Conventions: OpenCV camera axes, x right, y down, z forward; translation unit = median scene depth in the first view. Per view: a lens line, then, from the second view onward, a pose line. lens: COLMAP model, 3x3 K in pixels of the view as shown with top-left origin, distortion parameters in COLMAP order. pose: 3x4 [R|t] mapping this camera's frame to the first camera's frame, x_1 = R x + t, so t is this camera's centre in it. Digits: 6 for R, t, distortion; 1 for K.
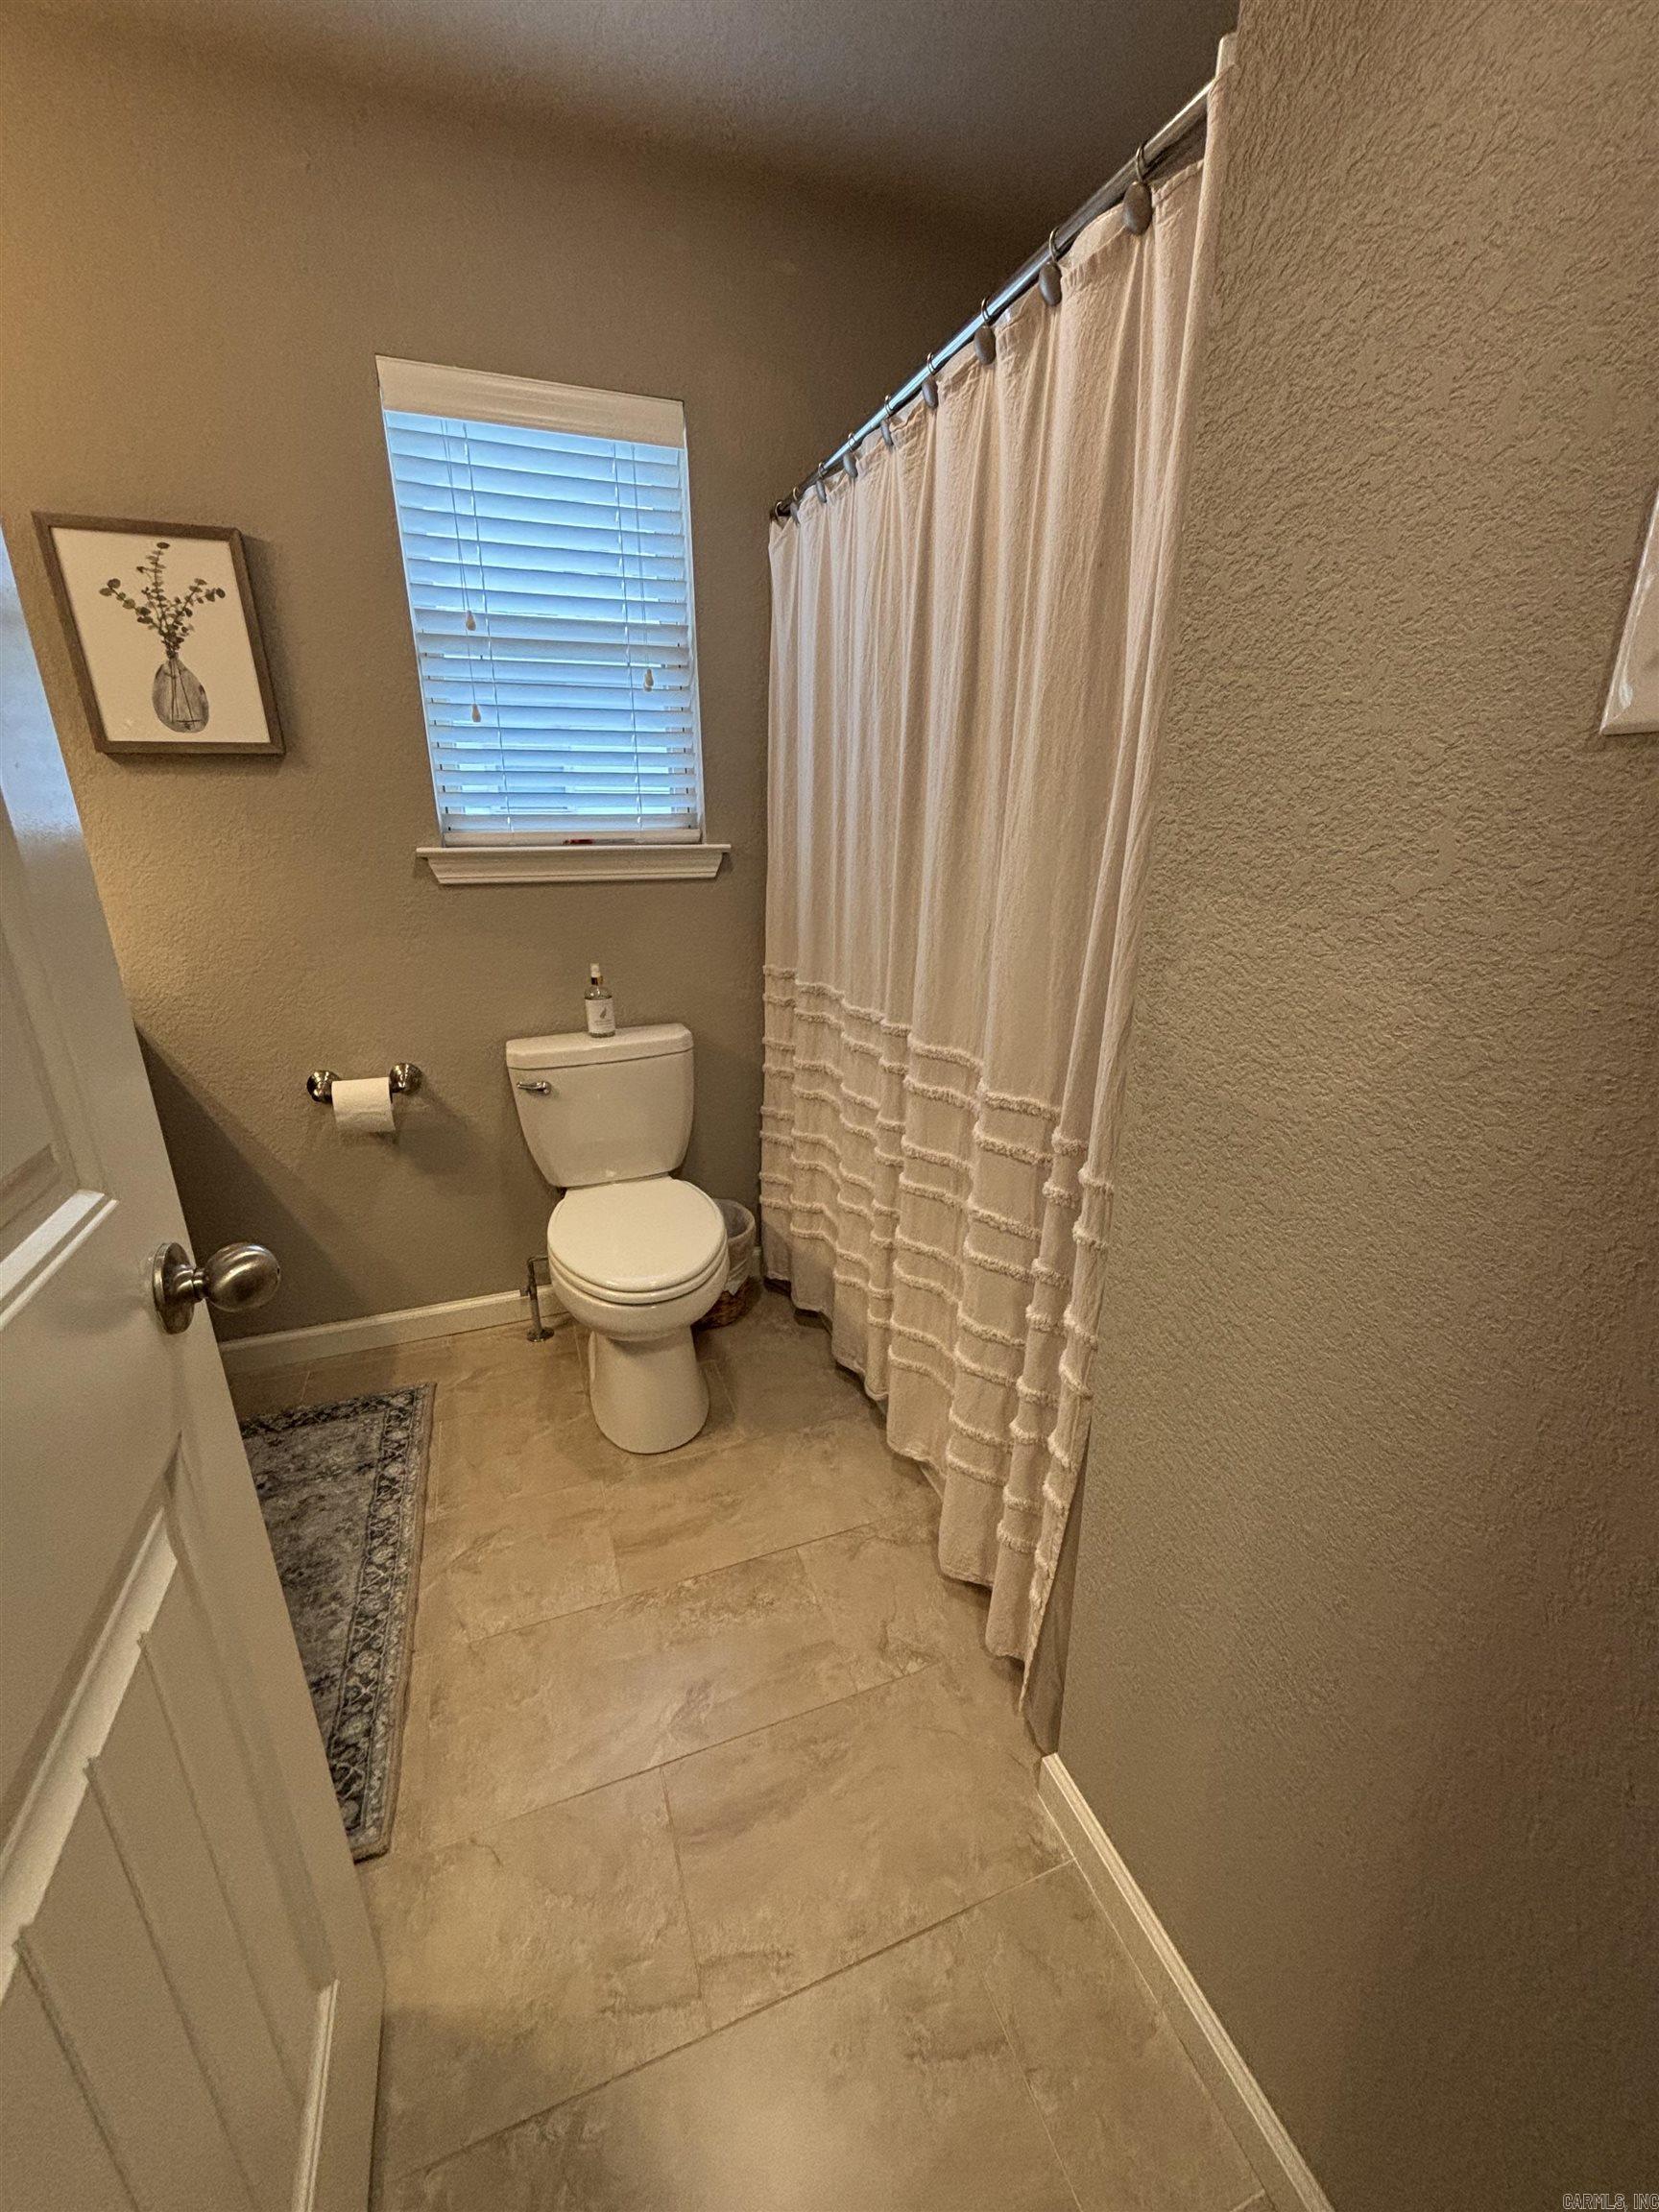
lens RADIAL K [[890.0, 0, 812.0], [0, 890.0, 1124.3], [0, 0, 1]] dist [-0.002280, 0.001790]
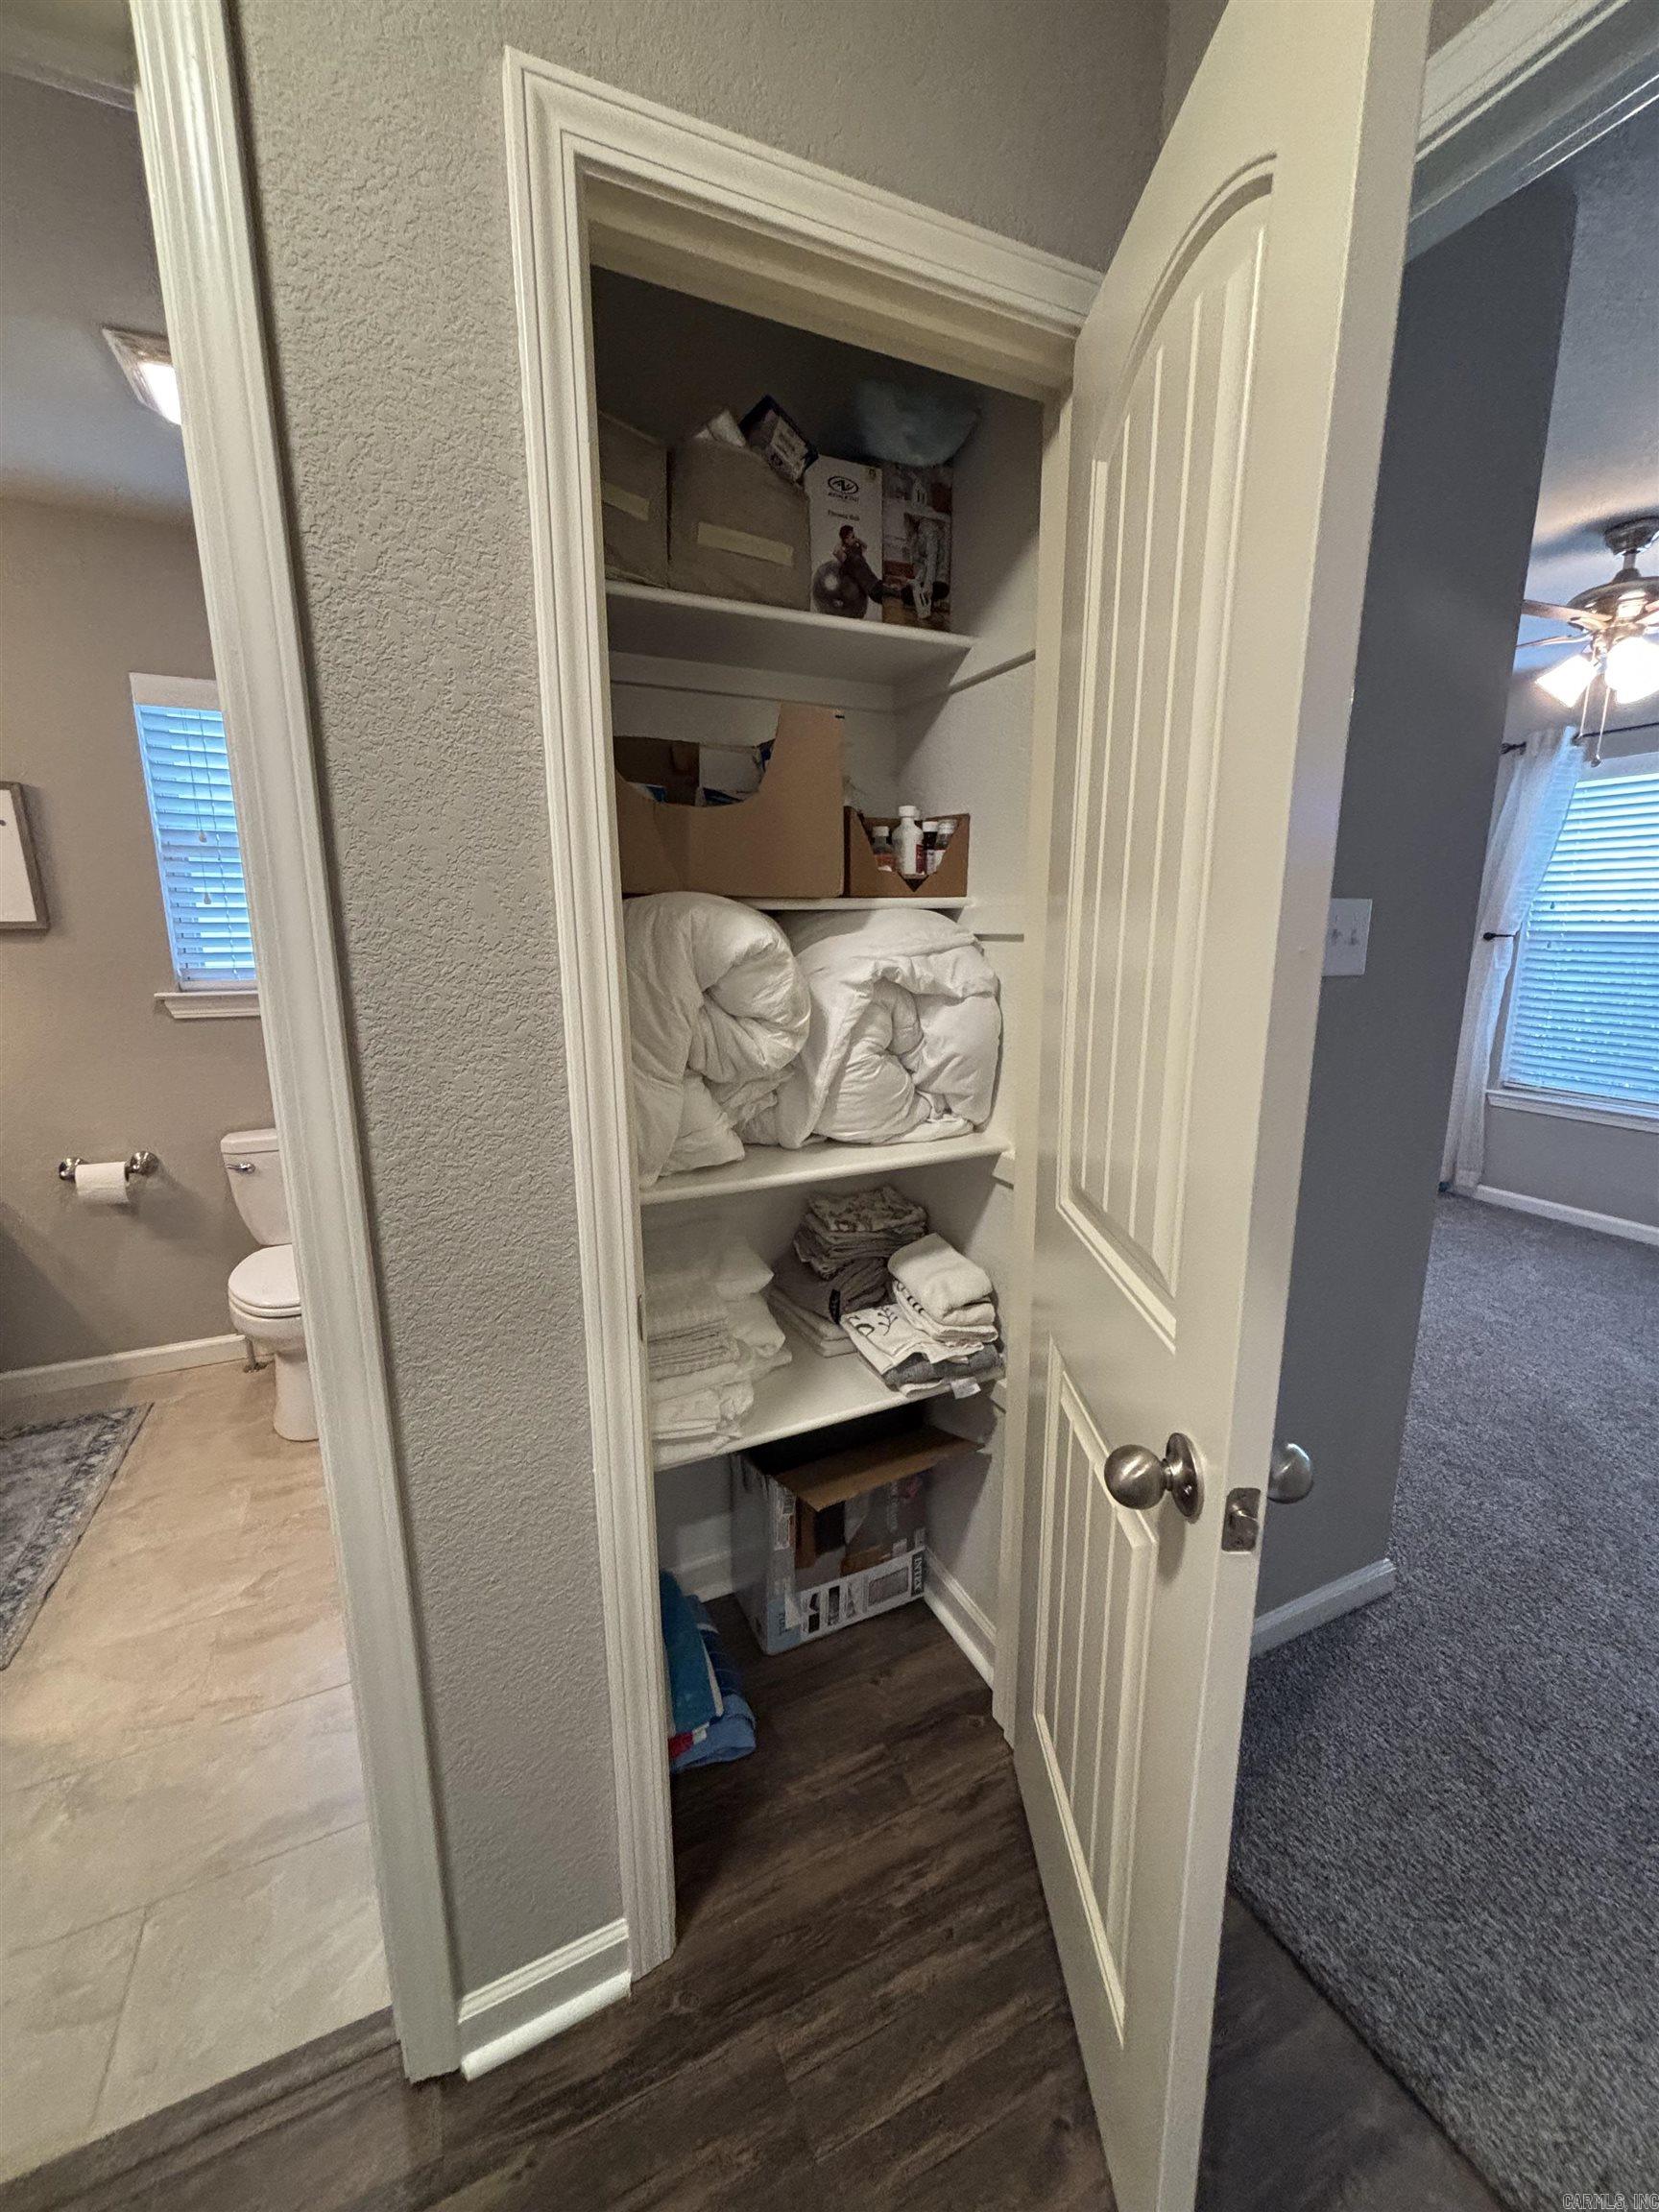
lens RADIAL K [[890.0, 0, 838.0], [0, 890.0, 1121.2], [0, 0, 1]] dist [-0.002280, 0.001790]
pose [[0.995235, -0.013381, 0.096588, 0.494098], [0.024972, 0.992483, -0.119811, 0.078921], [-0.094259, 0.121652, 0.988087, -0.451180]]
